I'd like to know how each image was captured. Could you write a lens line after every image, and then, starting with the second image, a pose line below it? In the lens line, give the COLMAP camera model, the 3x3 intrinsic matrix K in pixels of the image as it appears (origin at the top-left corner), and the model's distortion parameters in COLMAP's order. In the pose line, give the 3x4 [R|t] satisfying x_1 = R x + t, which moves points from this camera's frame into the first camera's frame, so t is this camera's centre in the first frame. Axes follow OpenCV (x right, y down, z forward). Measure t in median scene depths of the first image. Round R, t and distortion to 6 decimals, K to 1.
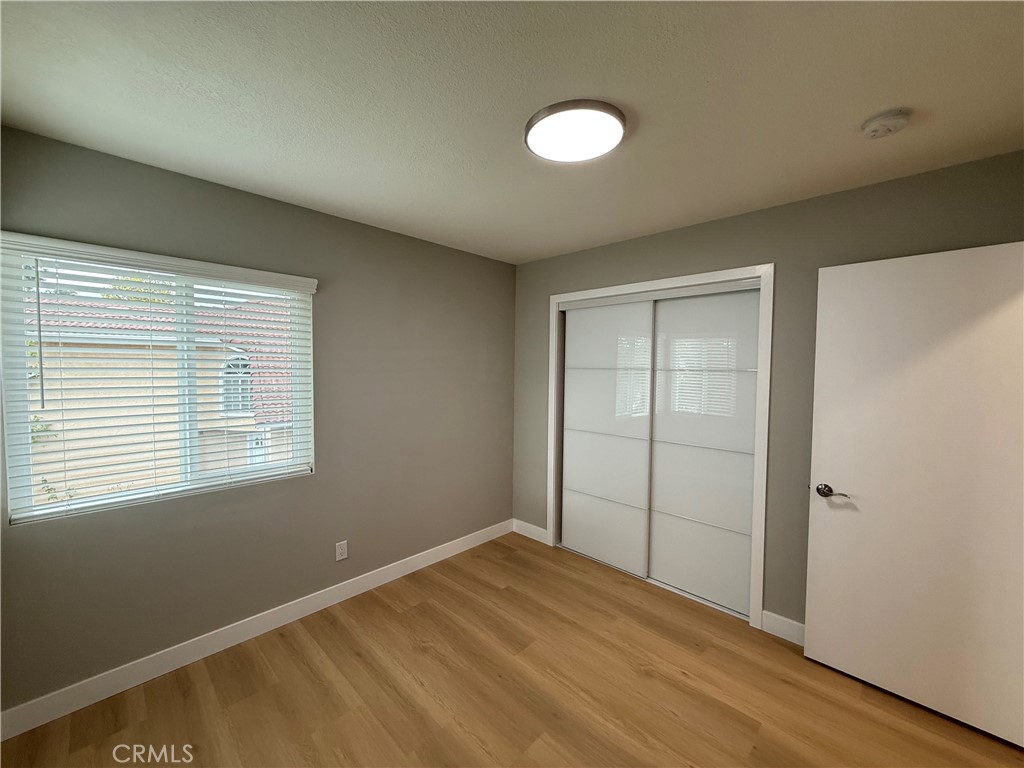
lens RADIAL K [[407.1, 0, 515.3], [0, 407.1, 380.7], [0, 0, 1]] dist [0.001148, -0.000063]
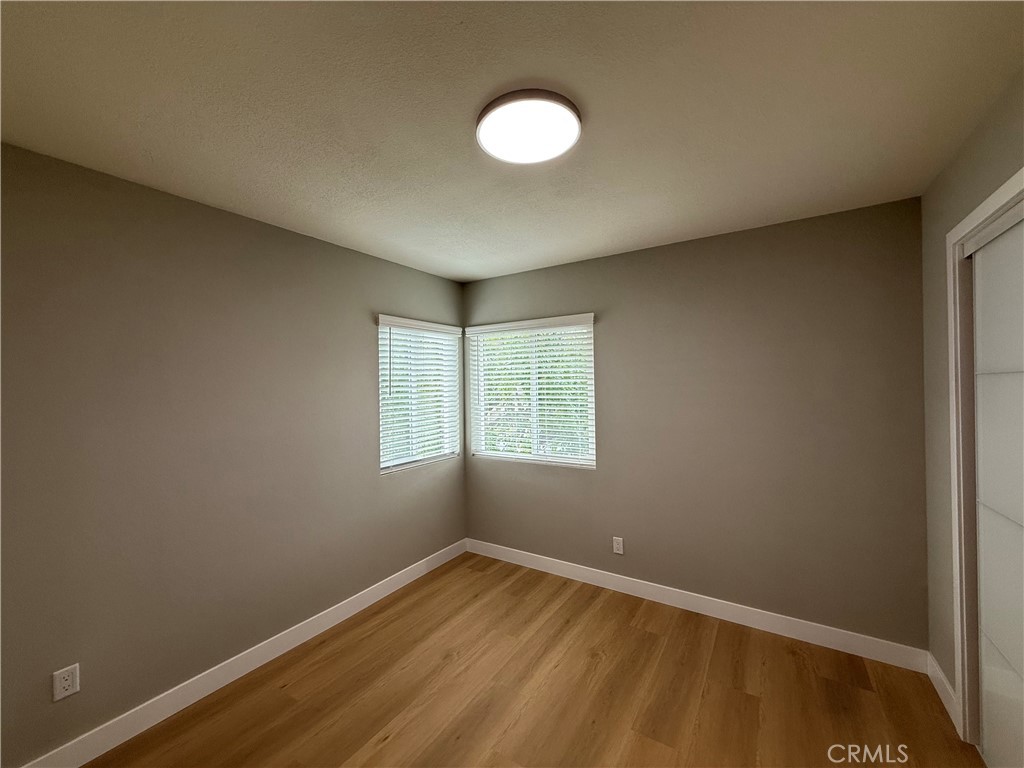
lens RADIAL K [[407.1, 0, 513.6], [0, 407.1, 387.9], [0, 0, 1]] dist [0.001148, -0.000063]
pose [[0.189899, -0.017185, -0.981653, 0.663669], [-0.026270, 0.999400, -0.022578, 0.015133], [0.981452, 0.030075, 0.189334, 0.514903]]
